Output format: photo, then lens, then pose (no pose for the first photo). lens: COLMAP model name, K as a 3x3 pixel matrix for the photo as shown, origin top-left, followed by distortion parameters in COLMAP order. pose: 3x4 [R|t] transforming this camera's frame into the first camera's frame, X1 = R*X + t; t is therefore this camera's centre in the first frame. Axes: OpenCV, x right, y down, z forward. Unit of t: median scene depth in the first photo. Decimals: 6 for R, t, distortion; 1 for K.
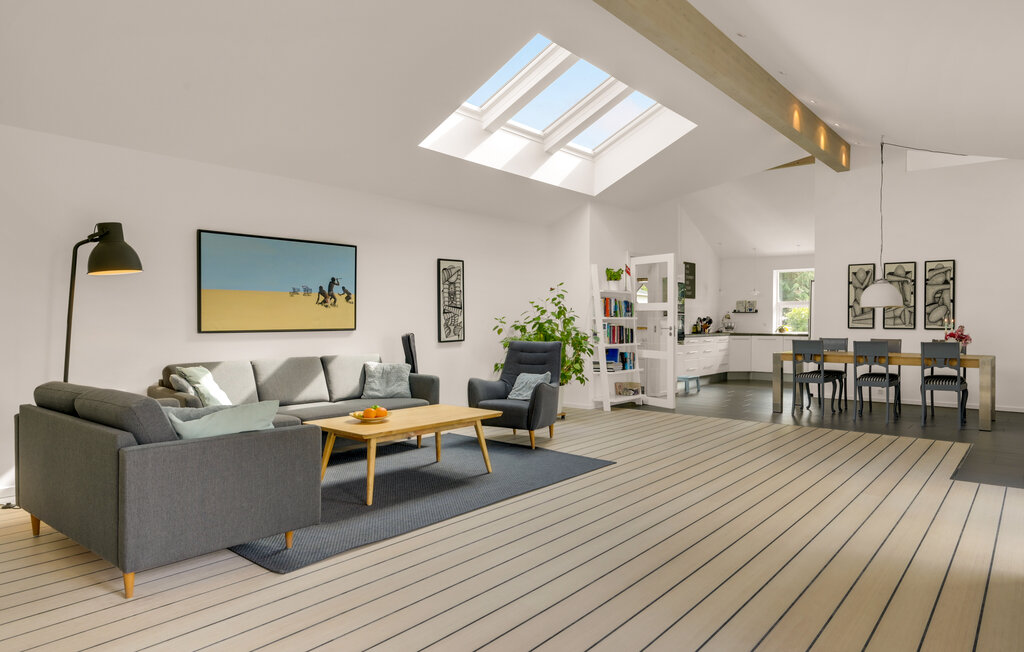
lens RADIAL K [[650.7, 0, 513.9], [0, 650.7, 329.0], [0, 0, 1]] dist [0.008929, 0.001699]
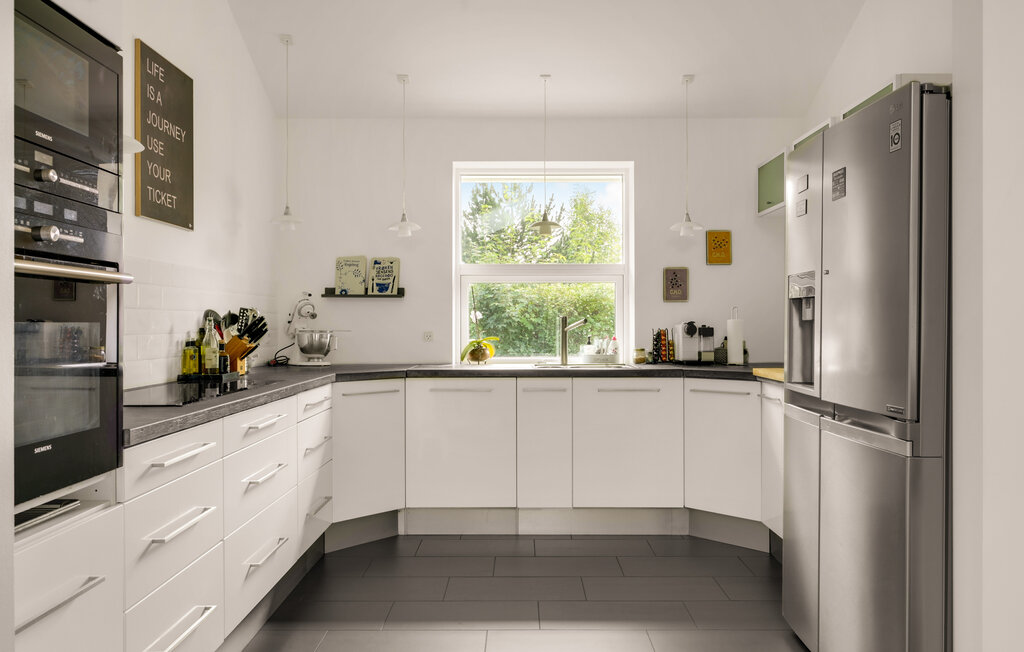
lens RADIAL K [[771.4, 0, 517.6], [0, 771.4, 325.1], [0, 0, 1]] dist [0.000263, -0.000112]
pose [[0.776720, -0.001362, 0.629844, 0.286223], [0.007755, 0.999943, -0.007401, -0.014103], [-0.629798, 0.010633, 0.776686, 1.046917]]
